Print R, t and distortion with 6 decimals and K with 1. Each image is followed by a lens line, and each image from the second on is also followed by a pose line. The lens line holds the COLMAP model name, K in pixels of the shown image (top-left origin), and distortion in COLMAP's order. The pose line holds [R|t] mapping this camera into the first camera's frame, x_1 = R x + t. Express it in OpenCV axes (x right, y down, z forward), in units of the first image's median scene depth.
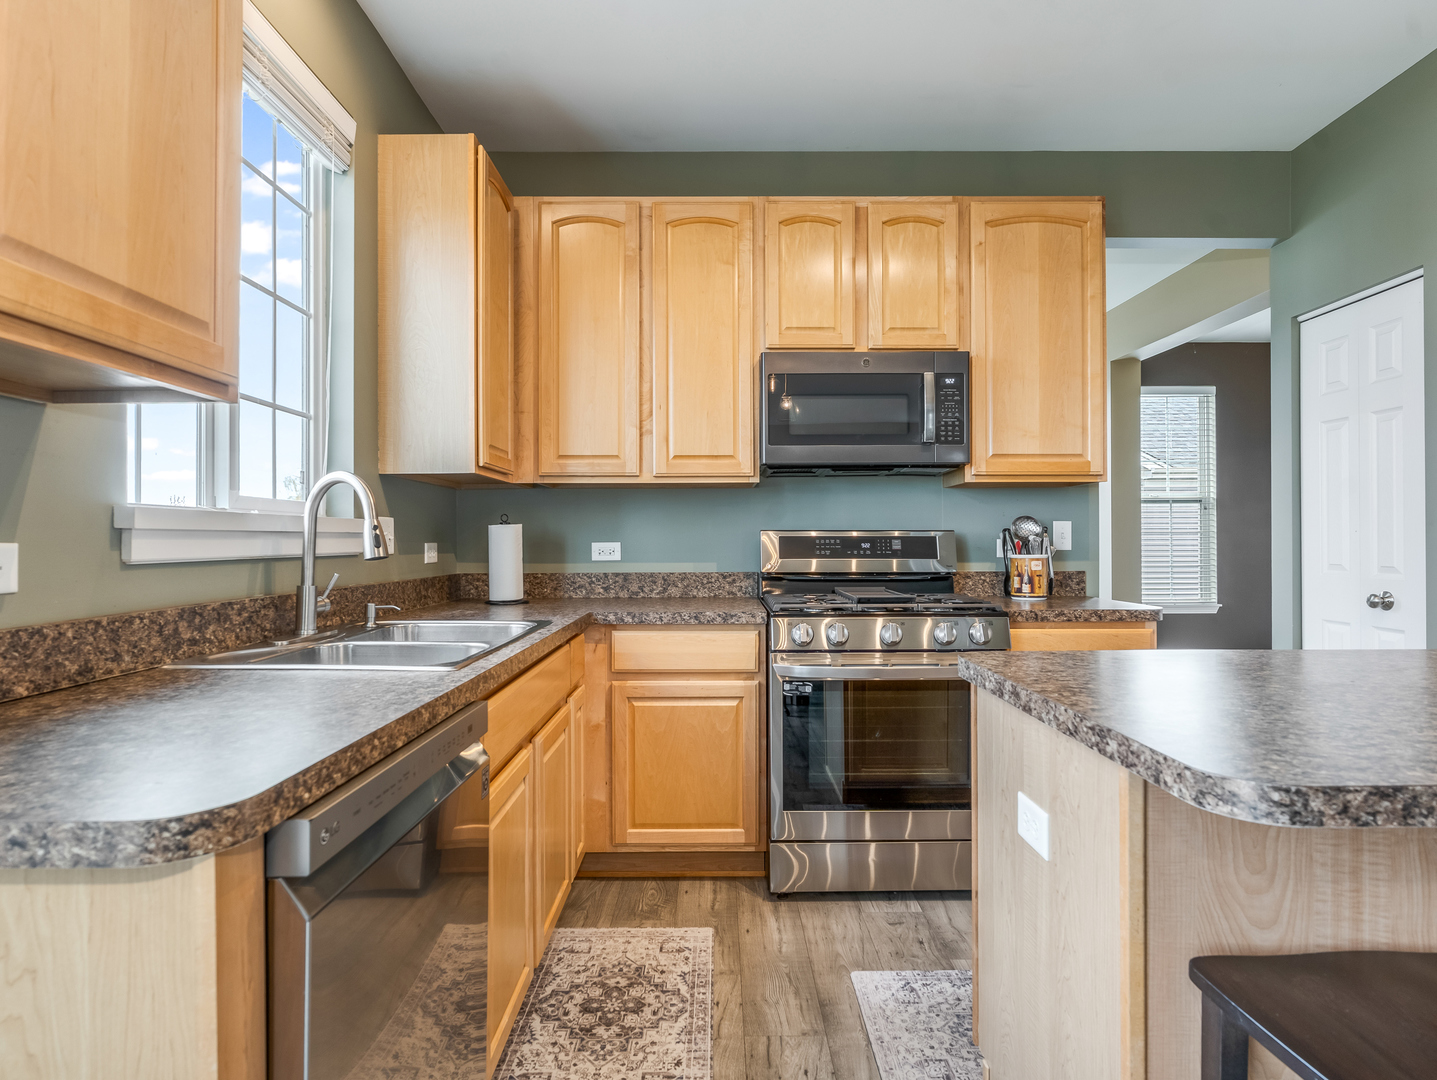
lens RADIAL K [[784.3, 0, 714.8], [0, 784.3, 536.4], [0, 0, 1]] dist [-0.010566, 0.003819]
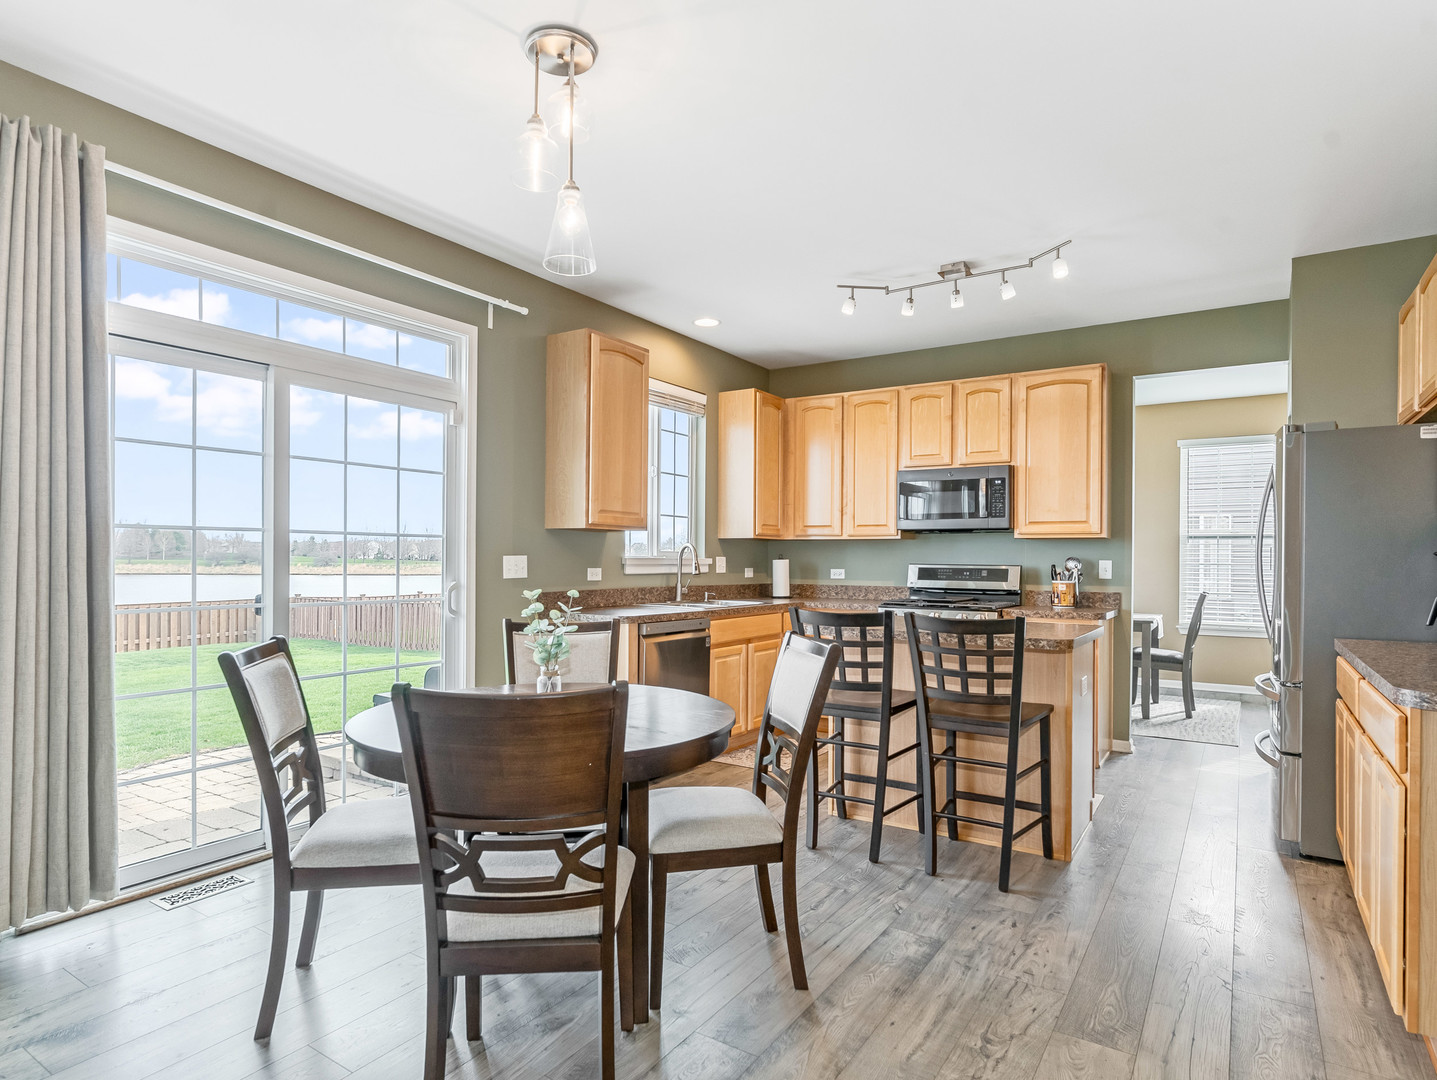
lens RADIAL K [[784.3, 0, 715.4], [0, 784.3, 553.4], [0, 0, 1]] dist [-0.010566, 0.003819]
pose [[0.835746, 0.006256, -0.549081, 0.740176], [-0.009166, 0.999955, -0.002559, -0.025556], [0.549040, 0.007171, 0.835765, -0.838703]]
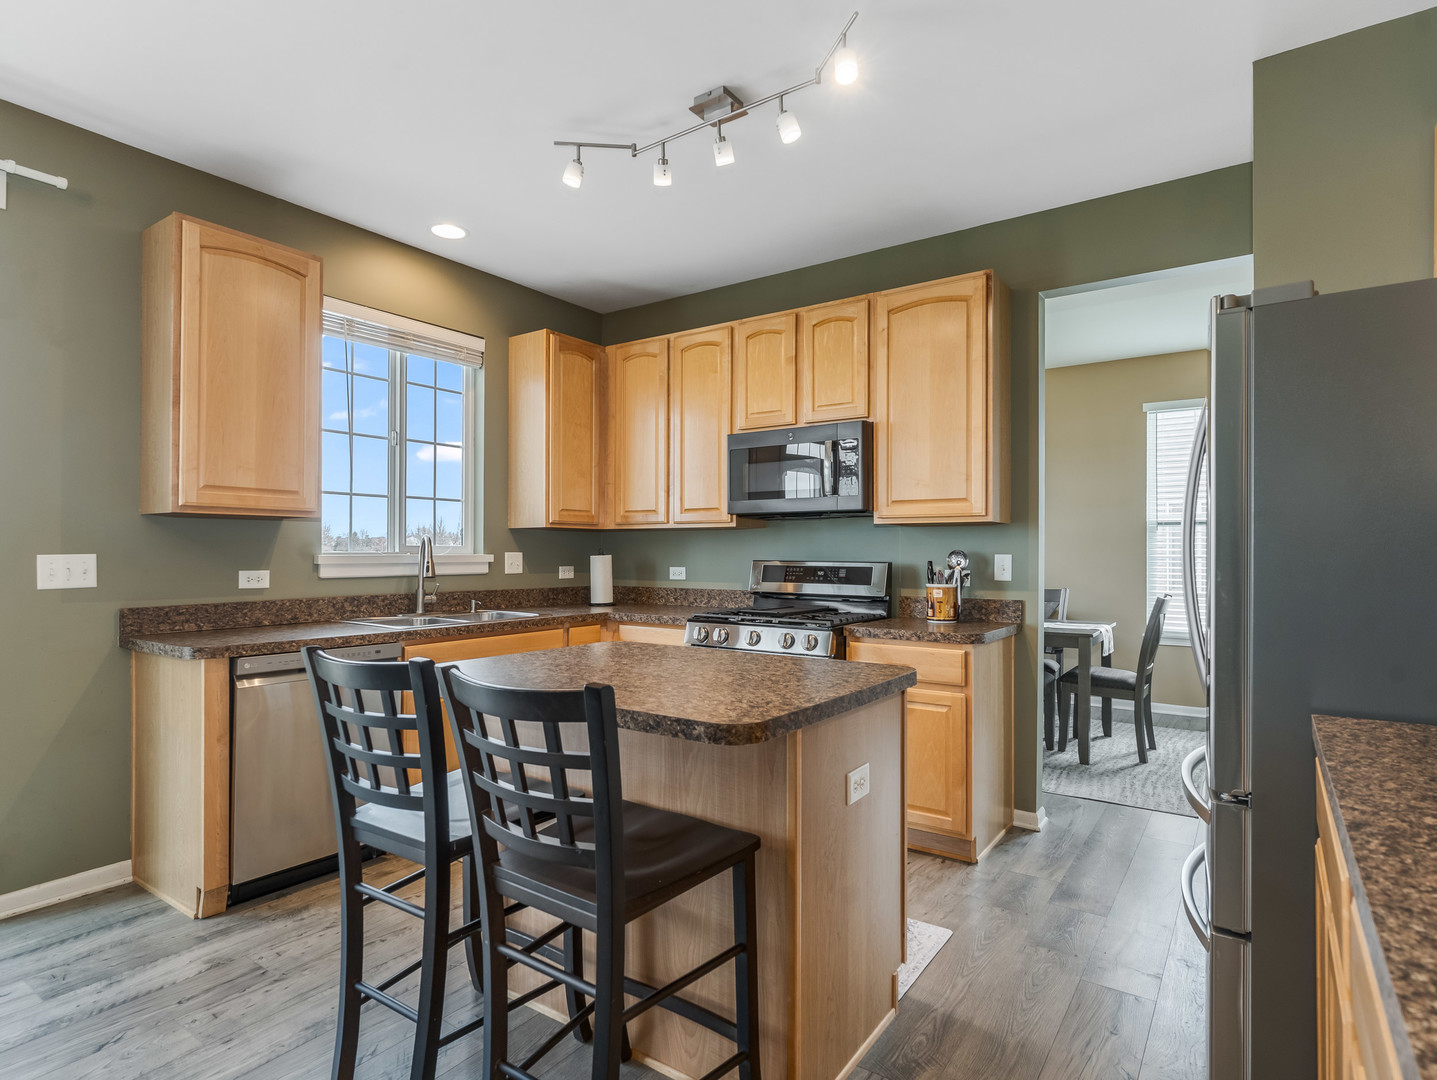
lens RADIAL K [[765.7, 0, 710.1], [0, 765.7, 546.4], [0, 0, 1]] dist [0.000549, -0.000732]
pose [[0.818603, 0.000852, -0.574359, 0.826102], [-0.002419, 0.999995, -0.001964, -0.031912], [0.574355, 0.002997, 0.818601, -0.144500]]
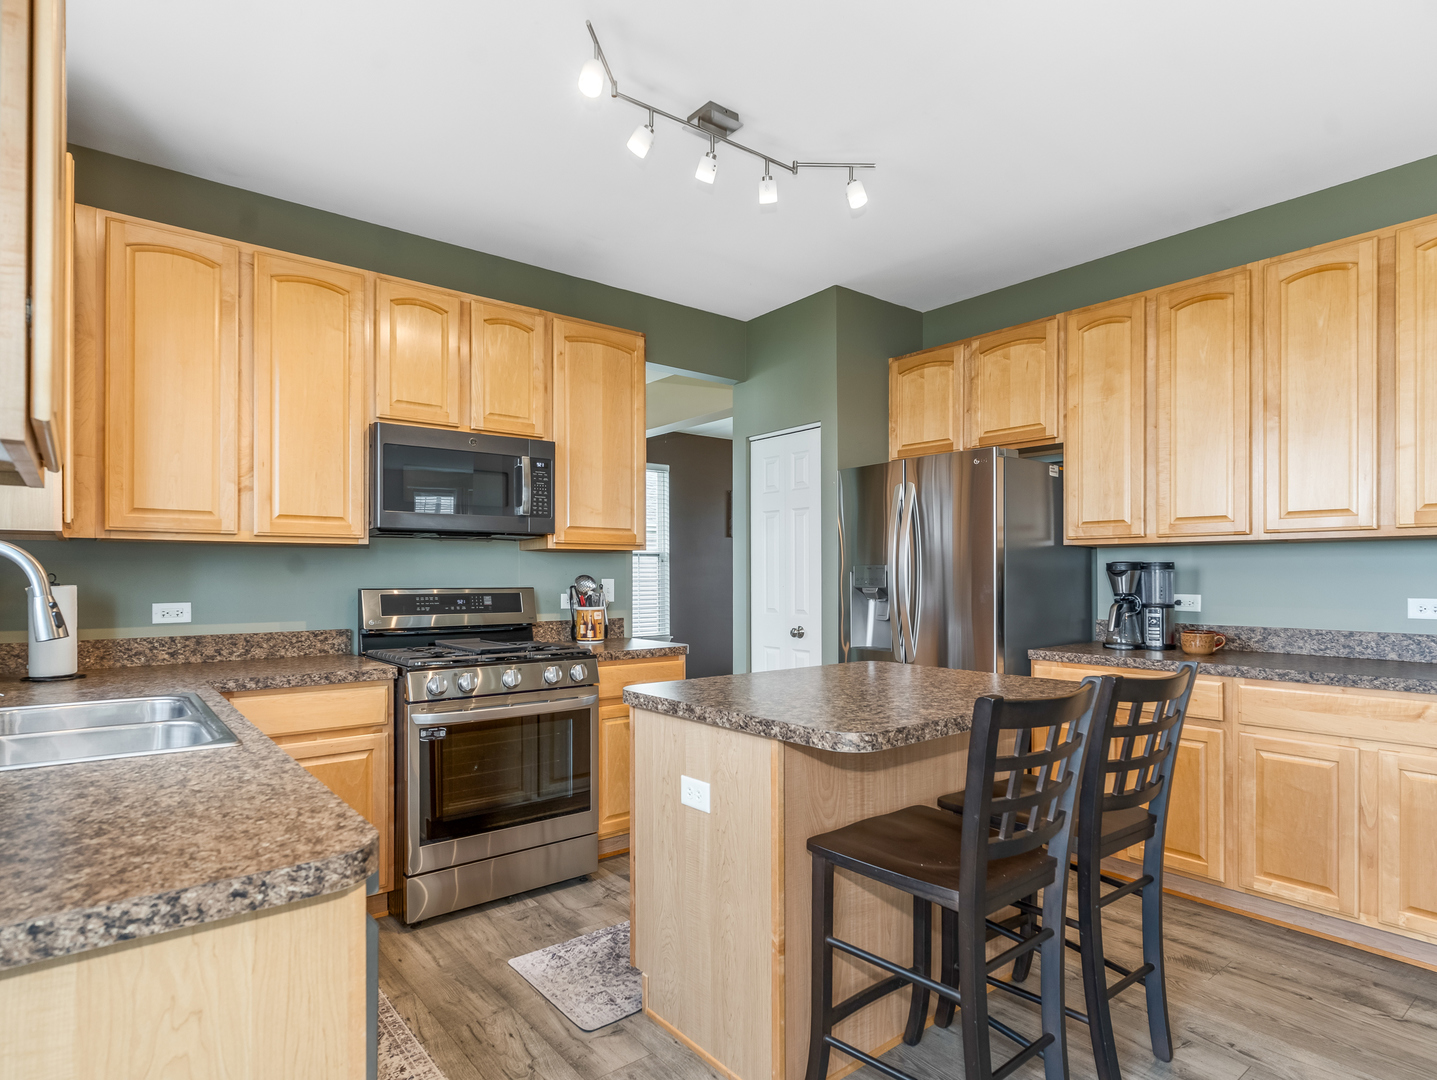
lens RADIAL K [[788.2, 0, 708.5], [0, 788.2, 570.9], [0, 0, 1]] dist [-0.004570, 0.003179]
pose [[0.782955, 0.005575, 0.622054, -0.249003], [-0.002253, 0.999979, -0.006126, -0.028347], [-0.622075, 0.003394, 0.782951, -0.107958]]
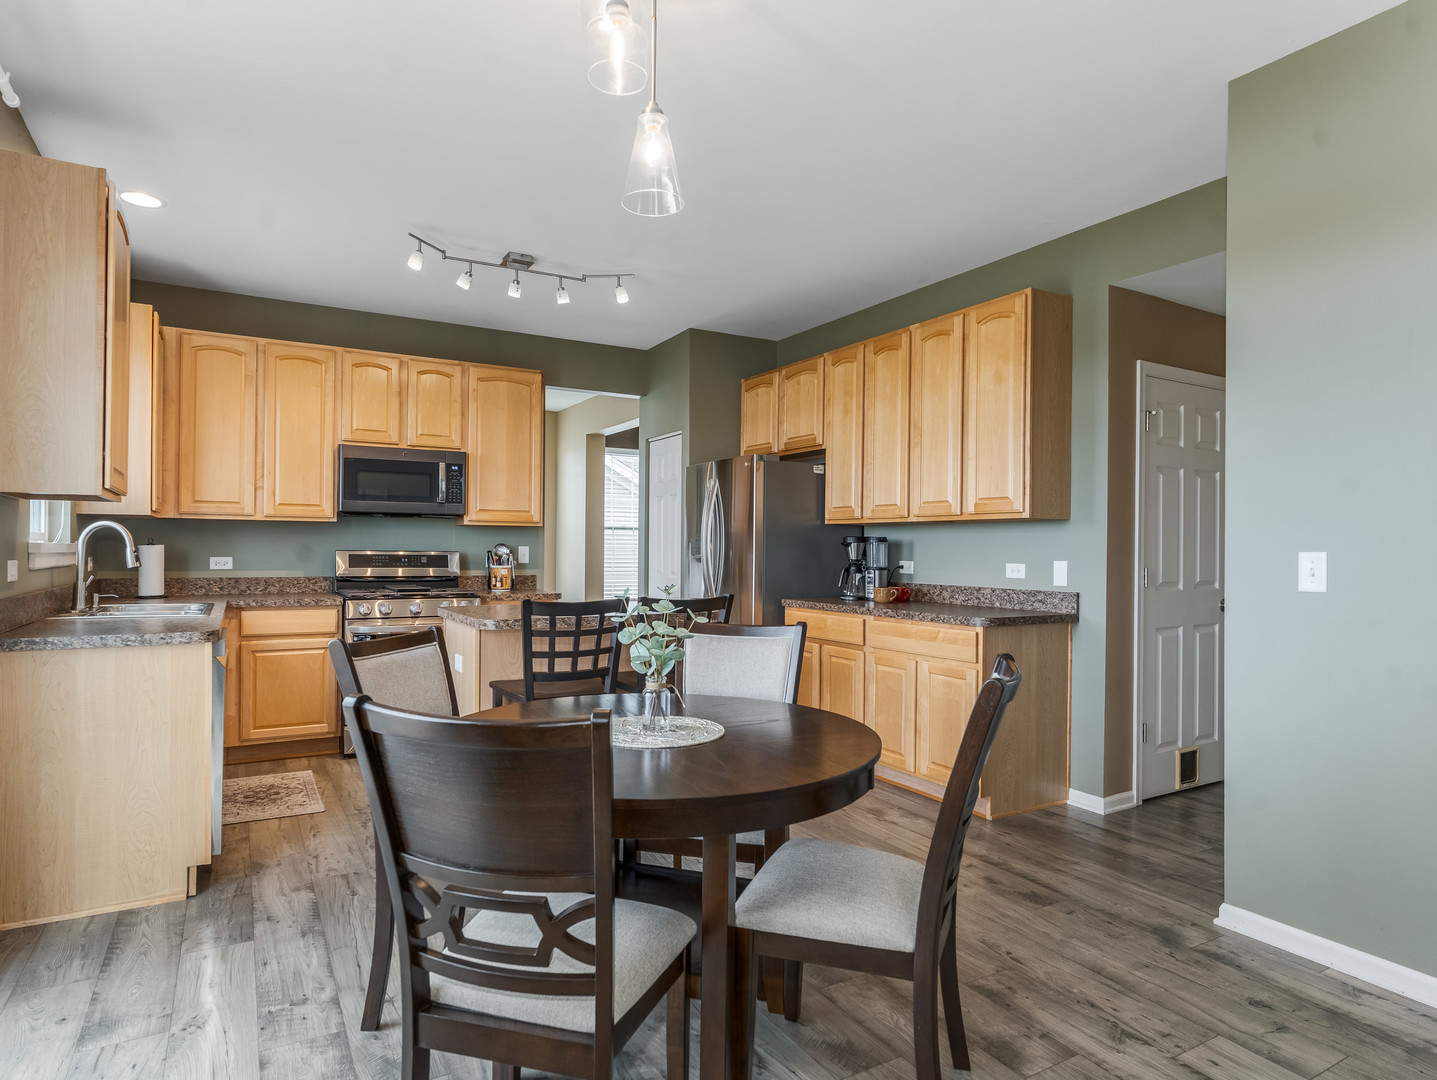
lens RADIAL K [[825.2, 0, 704.8], [0, 825.2, 547.9], [0, 0, 1]] dist [-0.005922, -0.000735]
pose [[0.868886, 0.011381, 0.494882, -0.131014], [-0.012169, 0.999925, -0.001631, -0.020772], [-0.494863, -0.004605, 0.868959, -0.906414]]
